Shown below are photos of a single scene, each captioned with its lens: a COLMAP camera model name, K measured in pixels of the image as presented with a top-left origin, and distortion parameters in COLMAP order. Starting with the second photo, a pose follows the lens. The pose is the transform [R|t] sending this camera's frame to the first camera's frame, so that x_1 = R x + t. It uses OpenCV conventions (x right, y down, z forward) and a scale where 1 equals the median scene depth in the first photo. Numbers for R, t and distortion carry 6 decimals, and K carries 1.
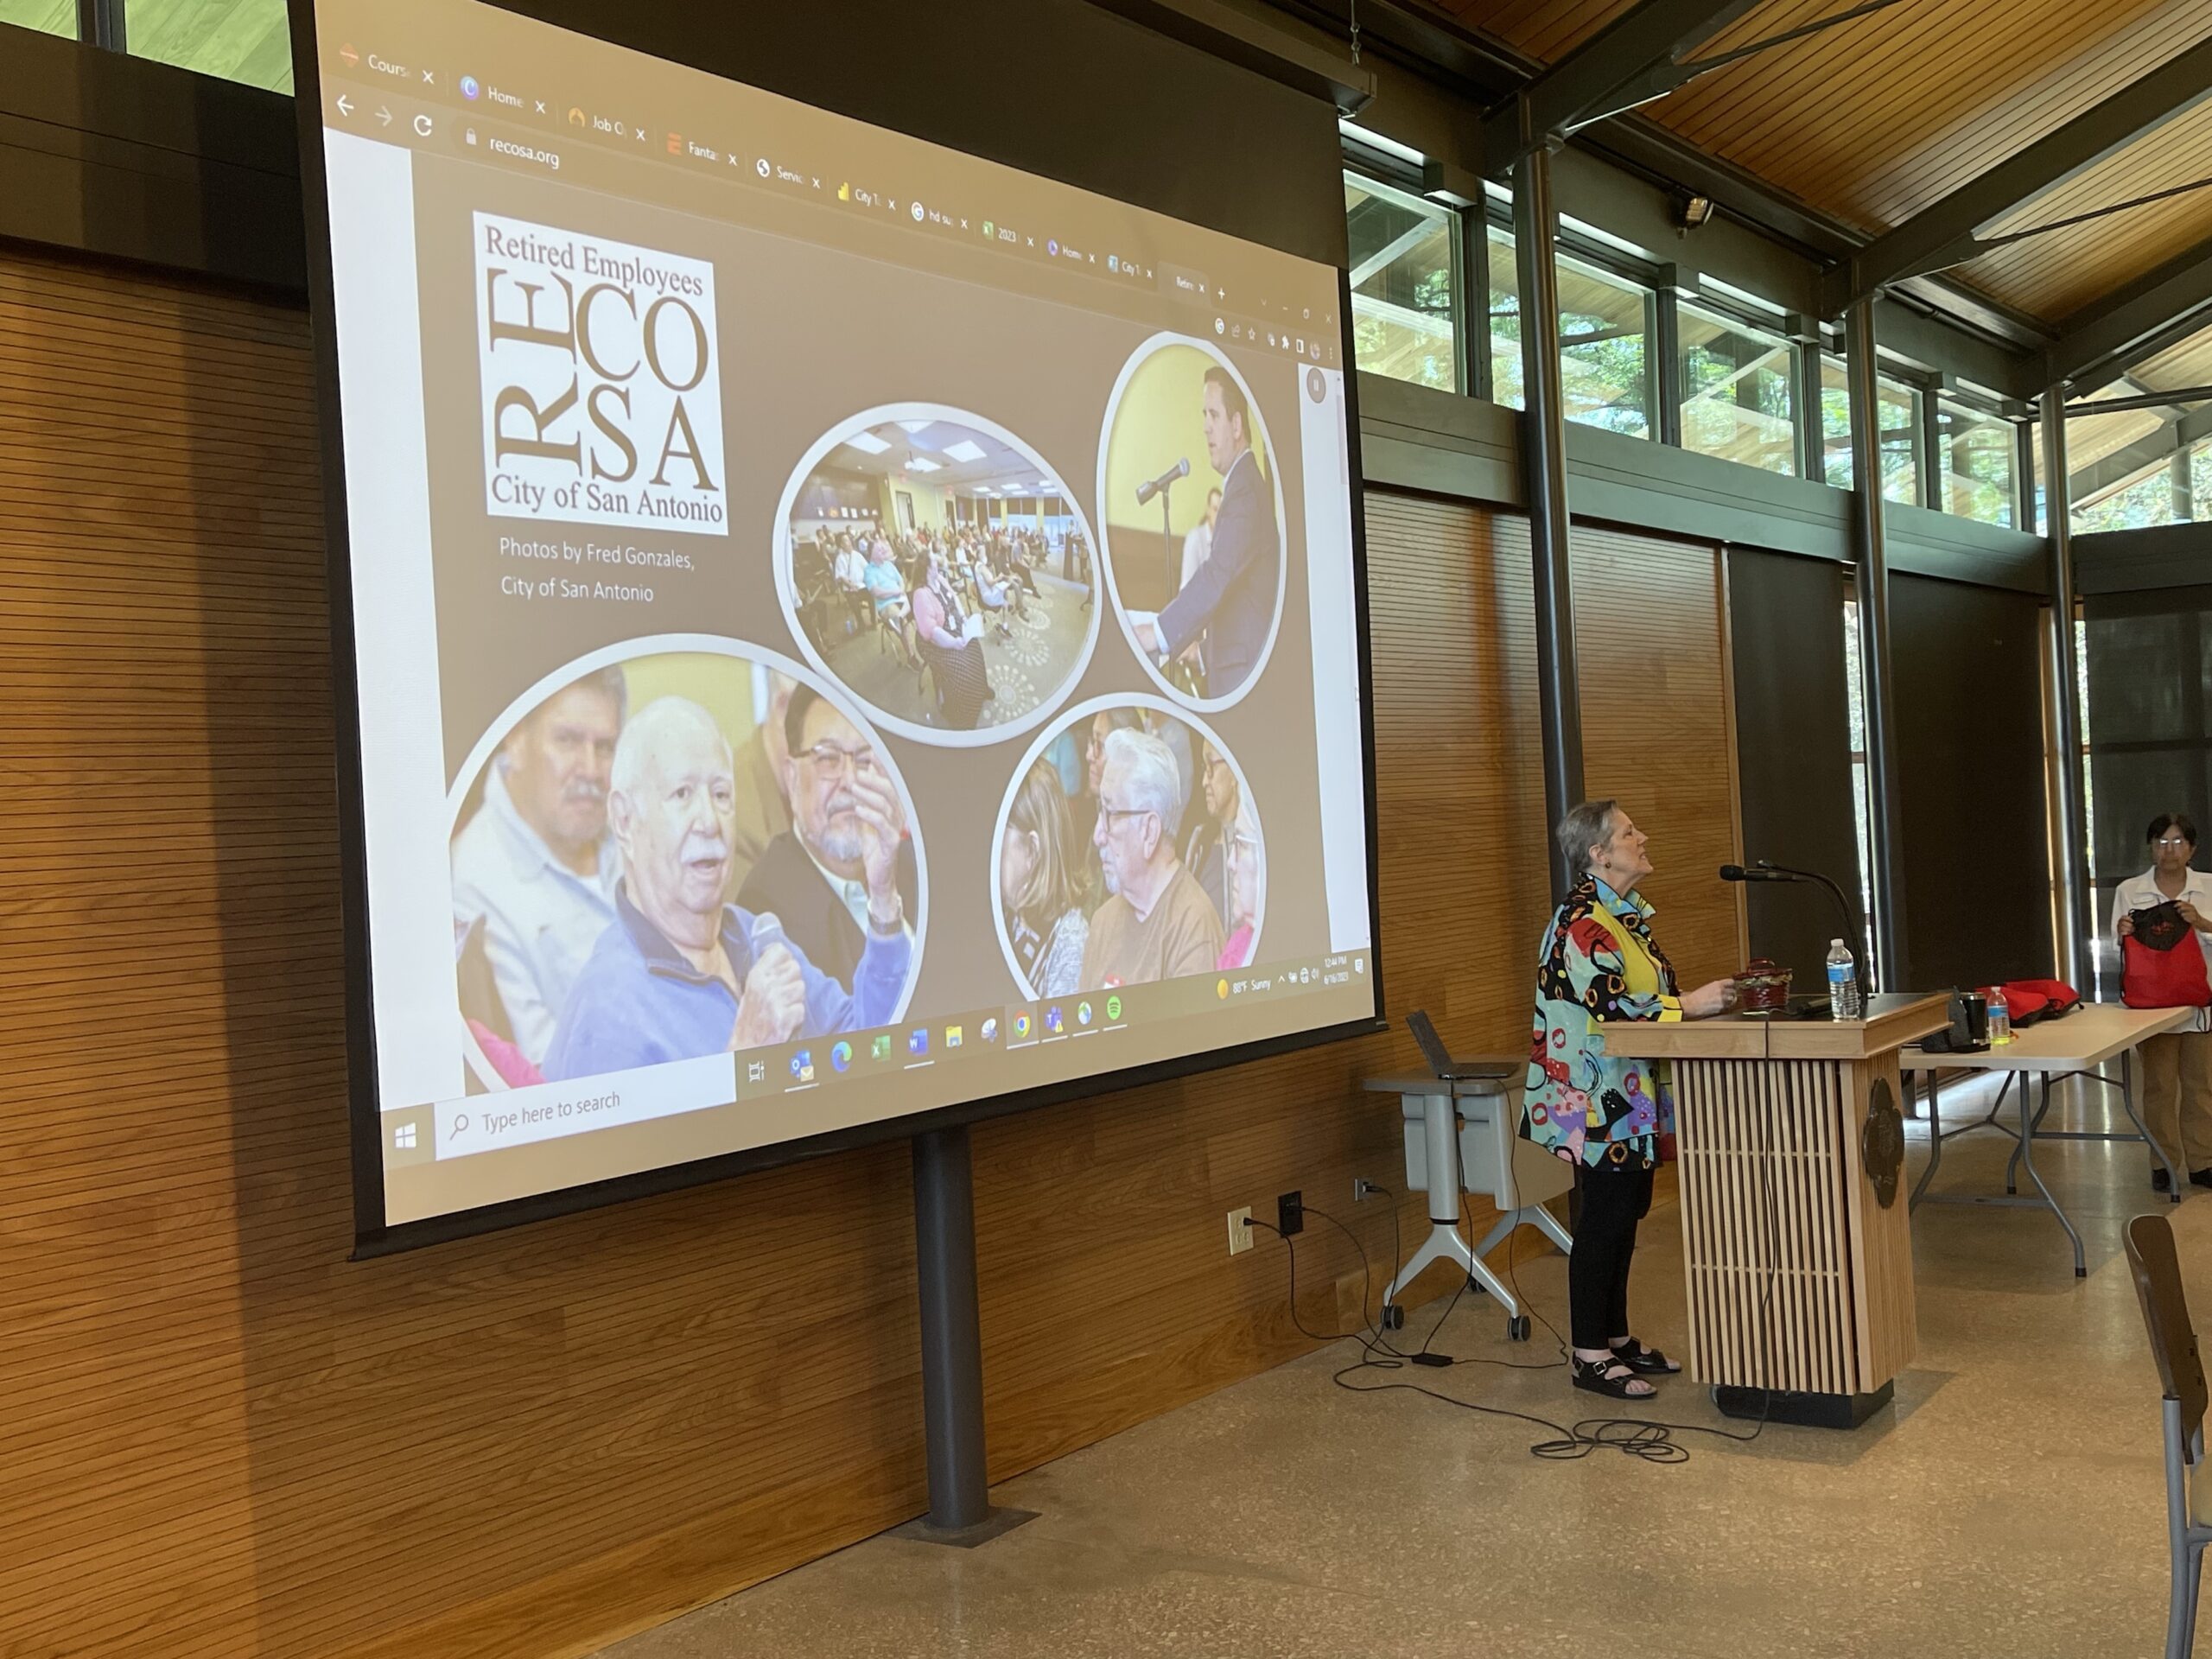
lens RADIAL K [[2346.6, 0, 1097.8], [0, 2346.6, 832.9], [0, 0, 1]] dist [0.029819, 0.000000]
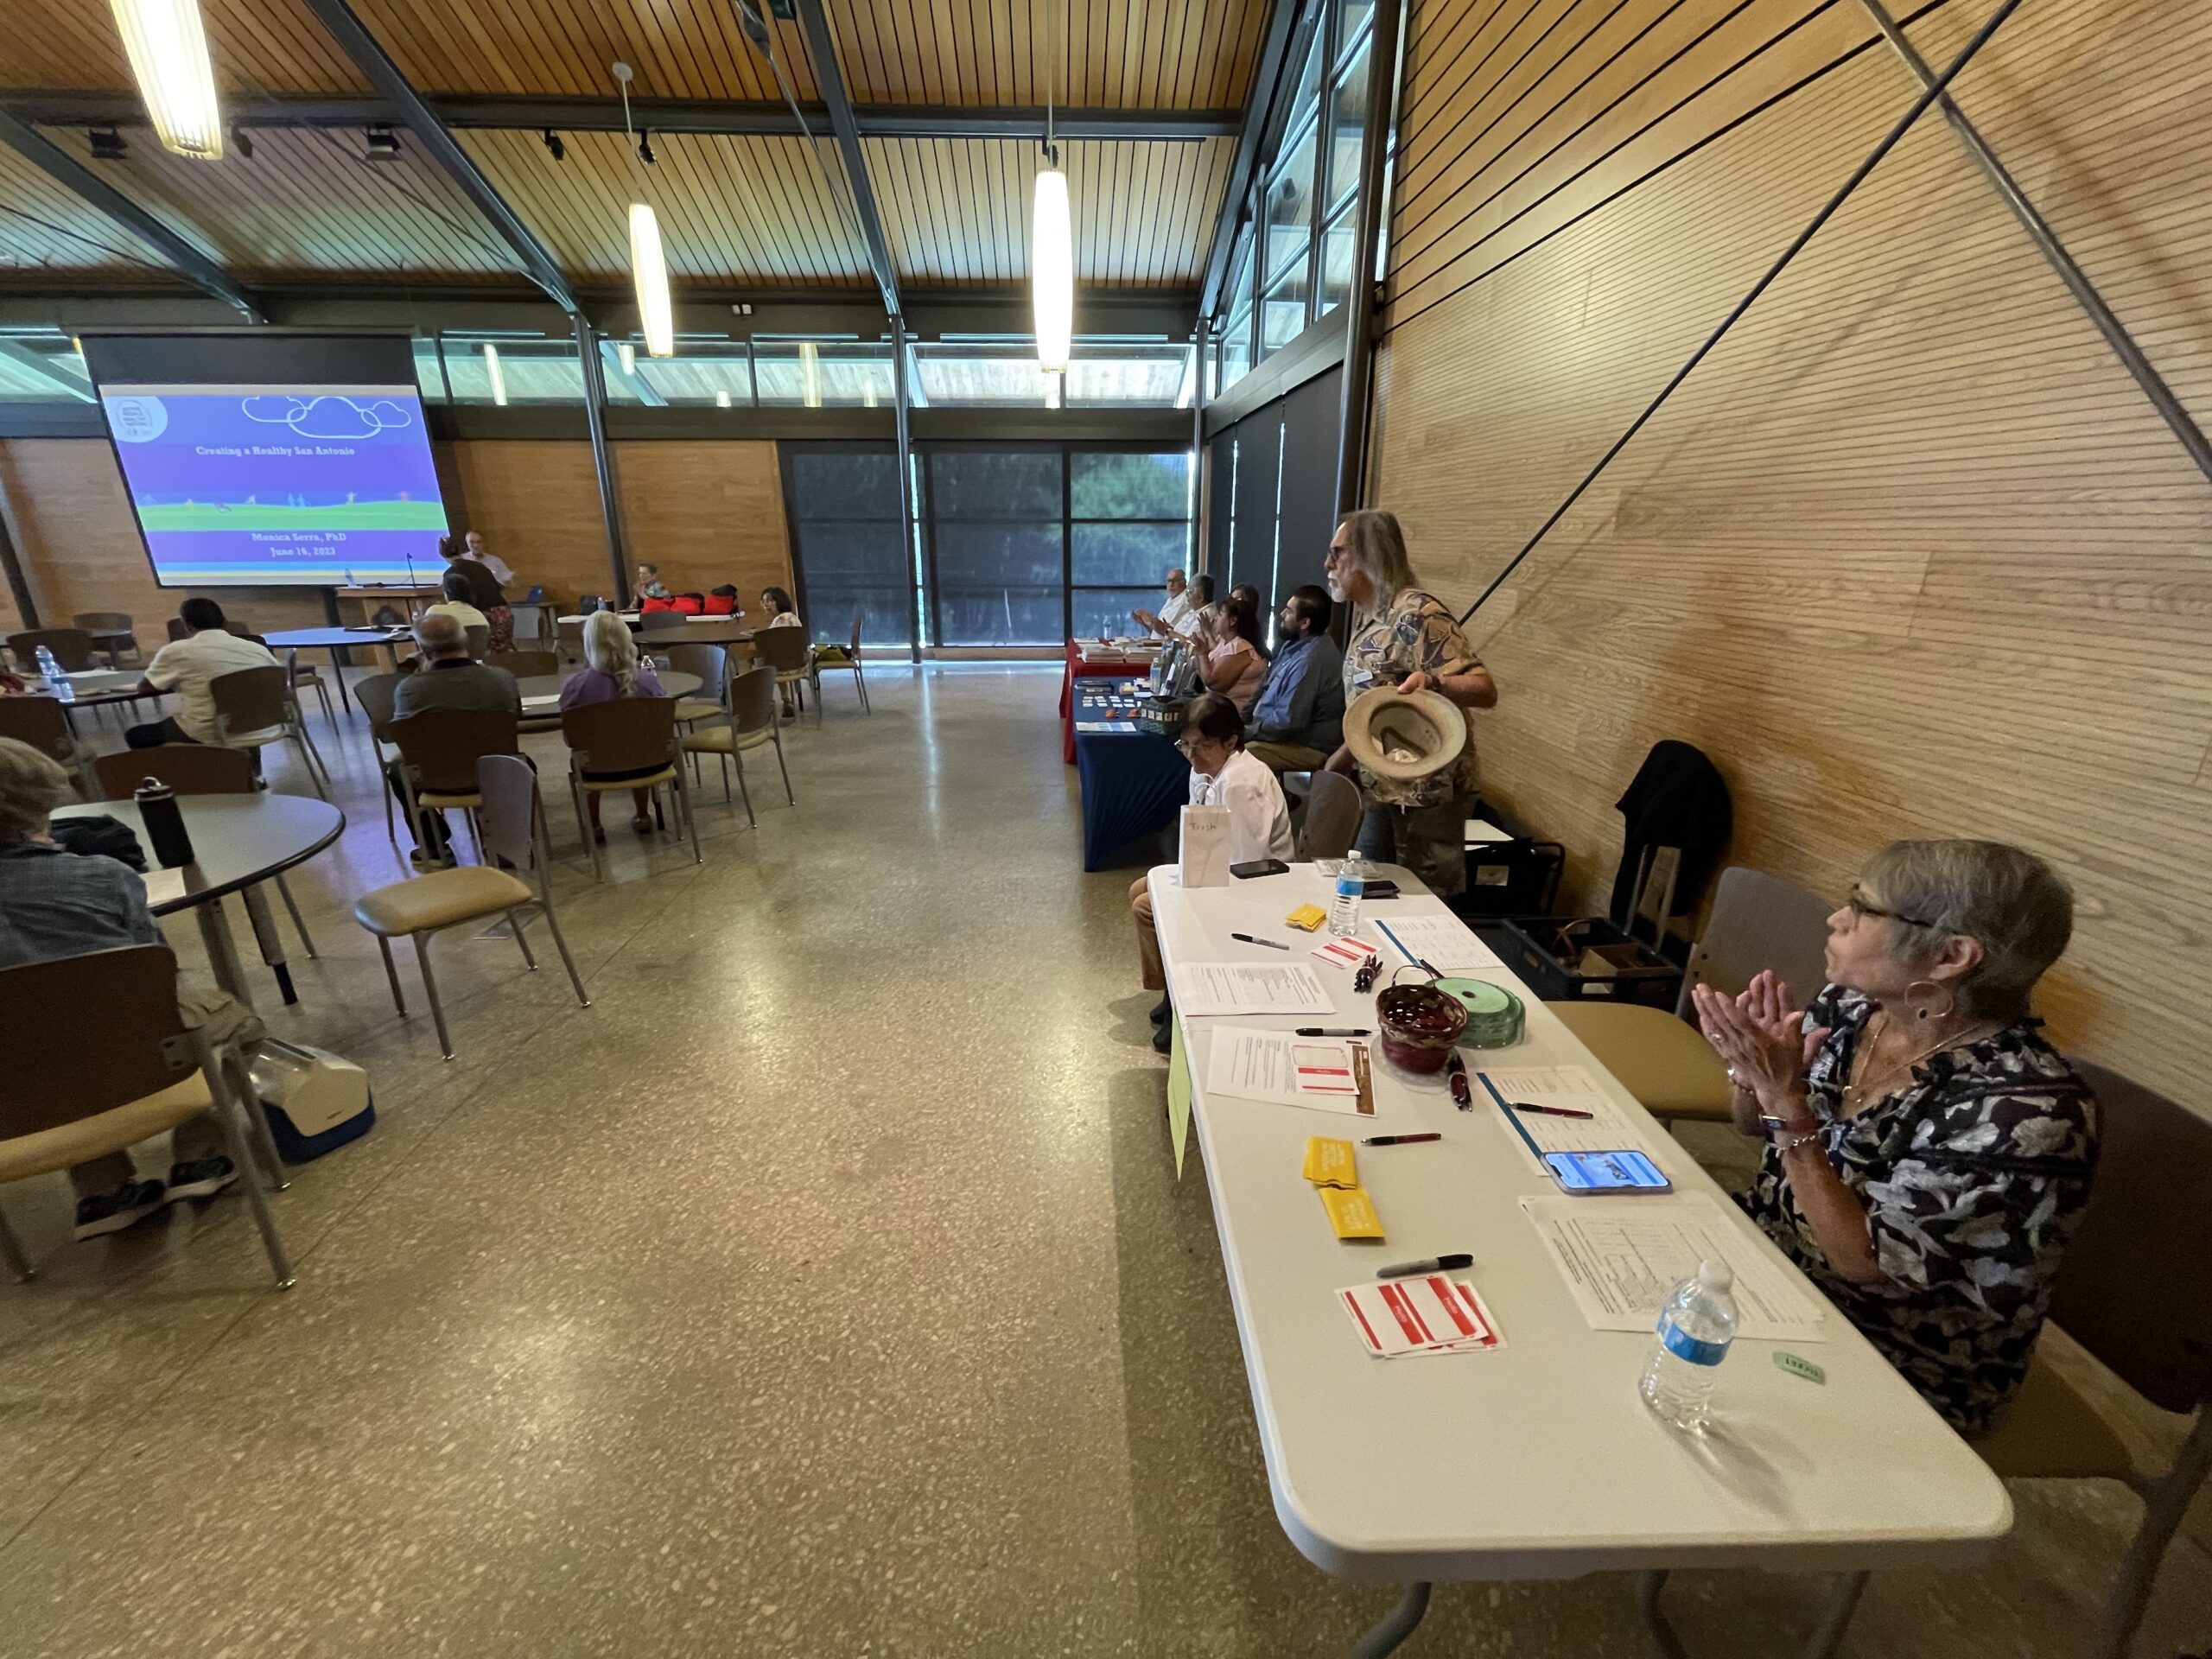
lens RADIAL K [[911.8, 0, 1106.5], [0, 911.8, 839.5], [0, 0, 1]] dist [0.001250, 0.000654]
pose [[0.617303, 0.297998, -0.728103, 2.781654], [-0.037039, 0.935467, 0.351467, -0.141243], [0.785853, -0.189994, 0.588505, 1.120063]]
